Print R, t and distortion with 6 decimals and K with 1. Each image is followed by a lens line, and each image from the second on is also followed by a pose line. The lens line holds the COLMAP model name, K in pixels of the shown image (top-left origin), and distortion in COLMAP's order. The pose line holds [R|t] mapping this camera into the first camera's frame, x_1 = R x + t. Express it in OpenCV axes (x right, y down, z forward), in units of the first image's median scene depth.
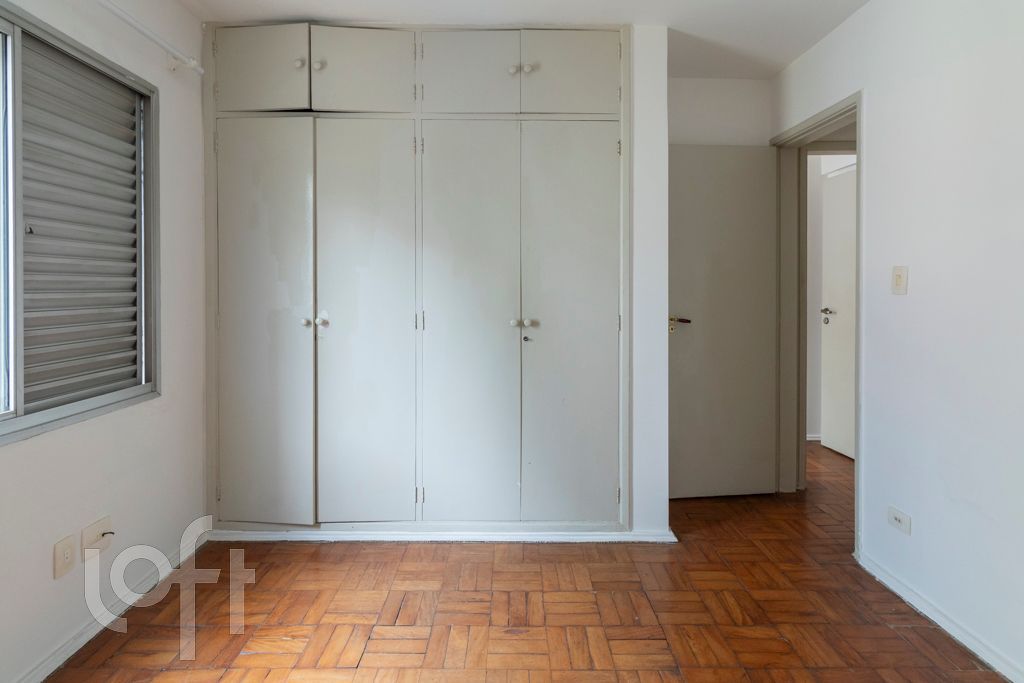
lens RADIAL K [[486.2, 0, 515.1], [0, 486.2, 290.6], [0, 0, 1]] dist [0.000505, -0.000237]
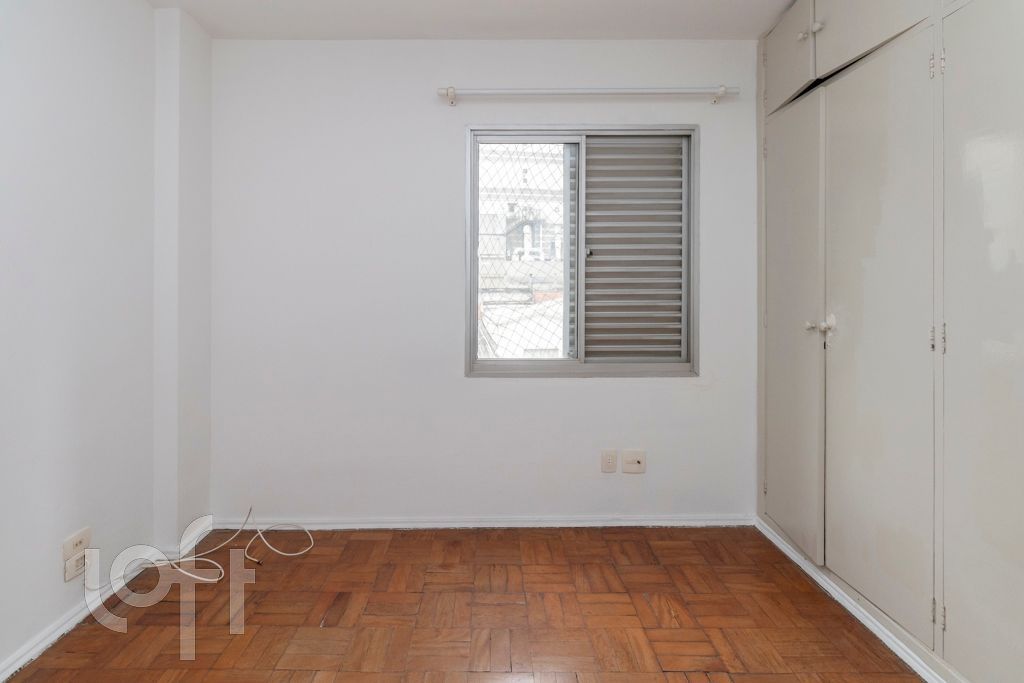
lens RADIAL K [[501.3, 0, 507.1], [0, 501.3, 285.2], [0, 0, 1]] dist [-0.000013, 0.000090]
pose [[0.021770, -0.007487, -0.999735, 0.523415], [-0.003896, 0.999964, -0.007574, 0.000593], [0.999755, 0.004060, 0.021740, 0.499321]]
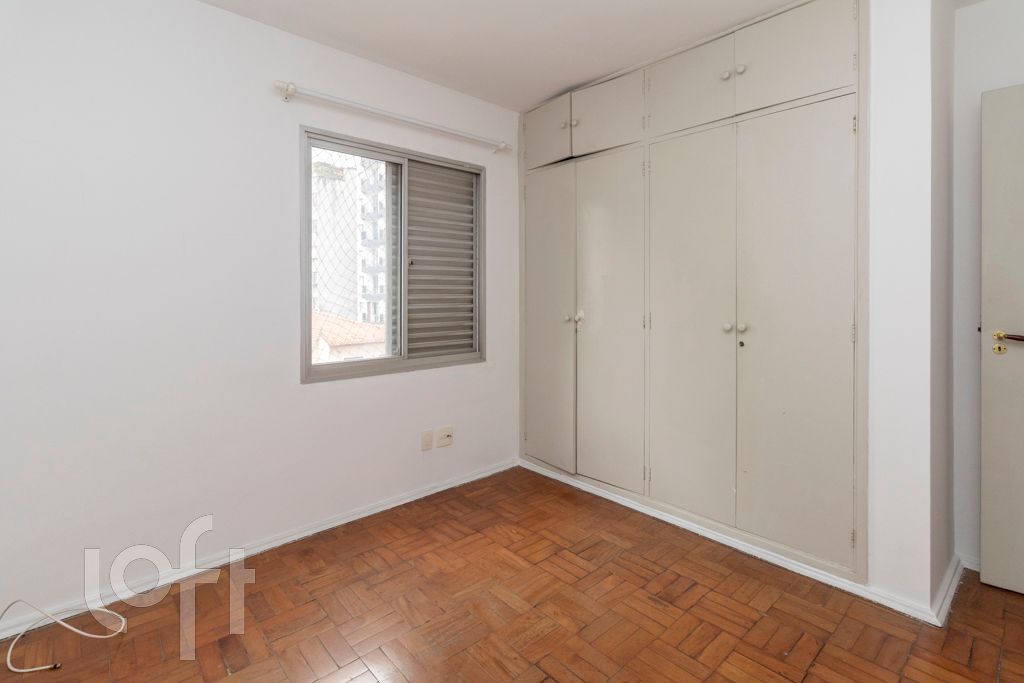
lens RADIAL K [[476.3, 0, 528.9], [0, 476.3, 294.9], [0, 0, 1]] dist [0.001842, -0.000033]
pose [[0.693608, 0.000003, -0.720352, 0.490842], [-0.002210, 0.999995, -0.002124, 0.004044], [0.720349, 0.003065, 0.693605, 0.027878]]
